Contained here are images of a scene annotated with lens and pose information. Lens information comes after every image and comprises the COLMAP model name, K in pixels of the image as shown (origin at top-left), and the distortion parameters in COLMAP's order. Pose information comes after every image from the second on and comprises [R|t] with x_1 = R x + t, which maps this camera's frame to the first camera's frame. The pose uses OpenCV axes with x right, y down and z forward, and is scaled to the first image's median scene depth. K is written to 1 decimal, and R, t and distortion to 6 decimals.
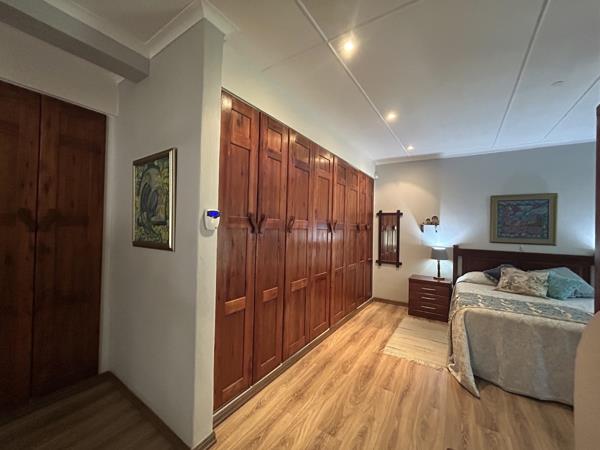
lens RADIAL K [[239.5, 0, 300.0], [0, 239.5, 225.0], [0, 0, 1]] dist [-0.001890, -0.000122]
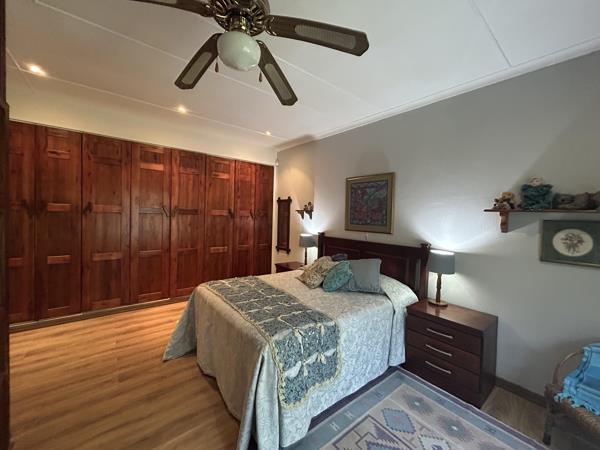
lens RADIAL K [[239.5, 0, 300.0], [0, 239.5, 225.0], [0, 0, 1]] dist [-0.001890, -0.000122]
pose [[0.951800, 0.017704, -0.306207, 0.934224], [-0.005541, 0.999162, 0.040546, 0.018568], [0.306668, -0.036895, 0.951101, 0.083431]]
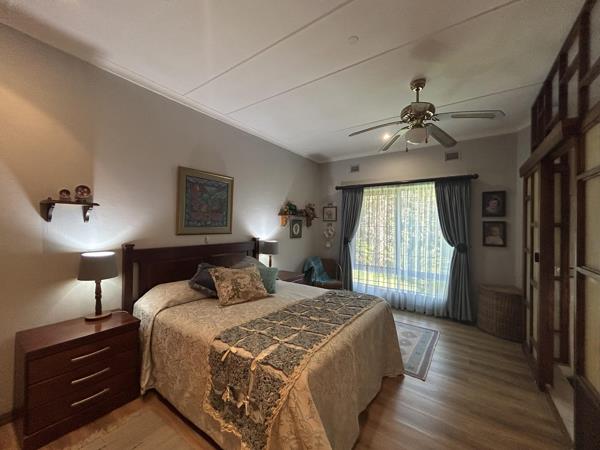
lens RADIAL K [[239.5, 0, 300.0], [0, 239.5, 225.0], [0, 0, 1]] dist [-0.001890, -0.000122]
pose [[0.035627, -0.028017, 0.998972, 0.132409], [-0.028738, 0.999165, 0.029048, 0.015546], [-0.998952, -0.029744, 0.034792, 0.642093]]
